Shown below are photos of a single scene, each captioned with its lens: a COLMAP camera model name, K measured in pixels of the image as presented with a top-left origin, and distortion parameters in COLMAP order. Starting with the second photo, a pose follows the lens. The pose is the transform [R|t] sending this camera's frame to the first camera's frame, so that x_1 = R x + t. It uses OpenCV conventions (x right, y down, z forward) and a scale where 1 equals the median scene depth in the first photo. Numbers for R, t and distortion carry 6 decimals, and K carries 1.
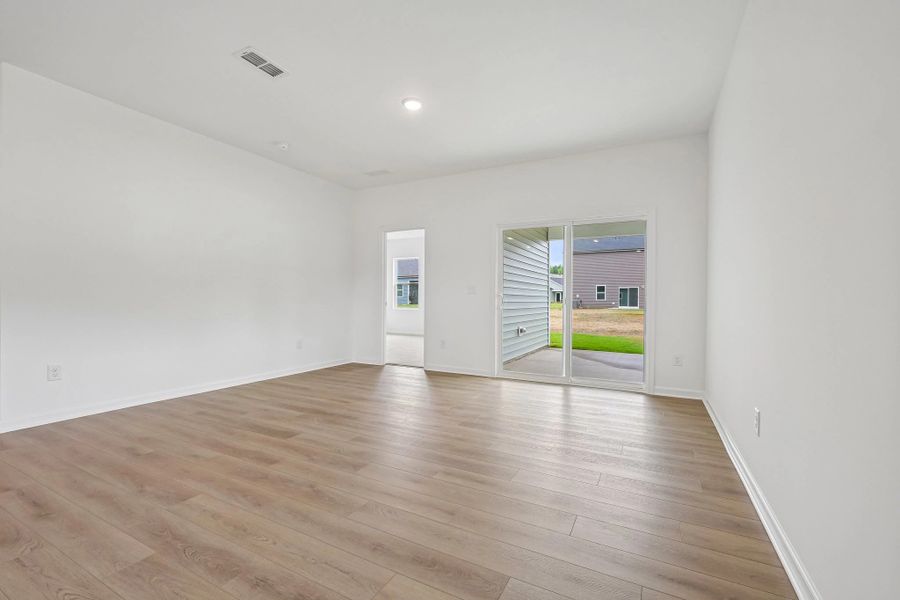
lens RADIAL K [[385.4, 0, 451.6], [0, 385.4, 301.0], [0, 0, 1]] dist [-0.003407, -0.000248]
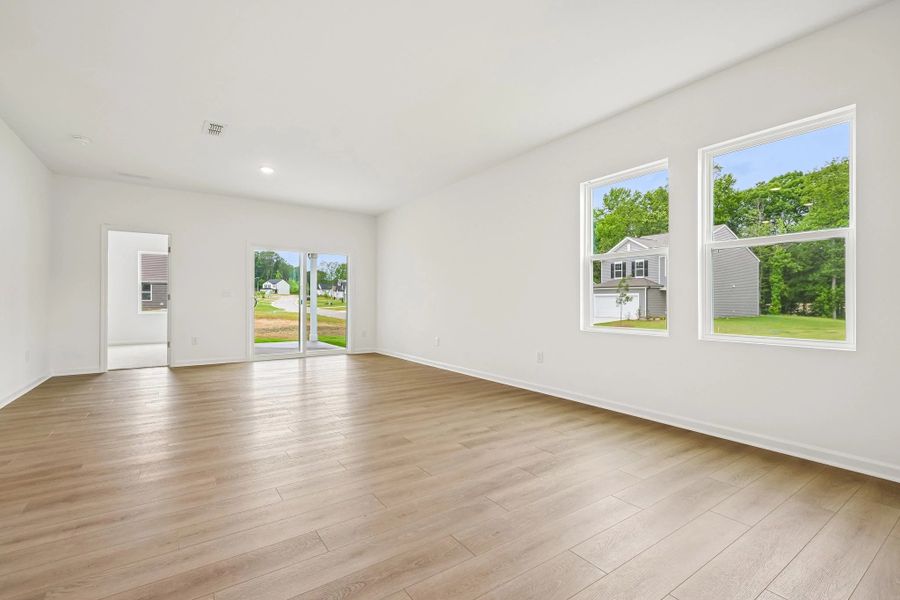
lens RADIAL K [[400.8, 0, 451.5], [0, 400.8, 300.5], [0, 0, 1]] dist [0.000474, 0.000068]
pose [[0.454750, -0.005107, 0.890604, -0.906665], [0.006164, 0.999978, 0.002587, -0.006502], [-0.890598, 0.004313, 0.454772, -0.258557]]
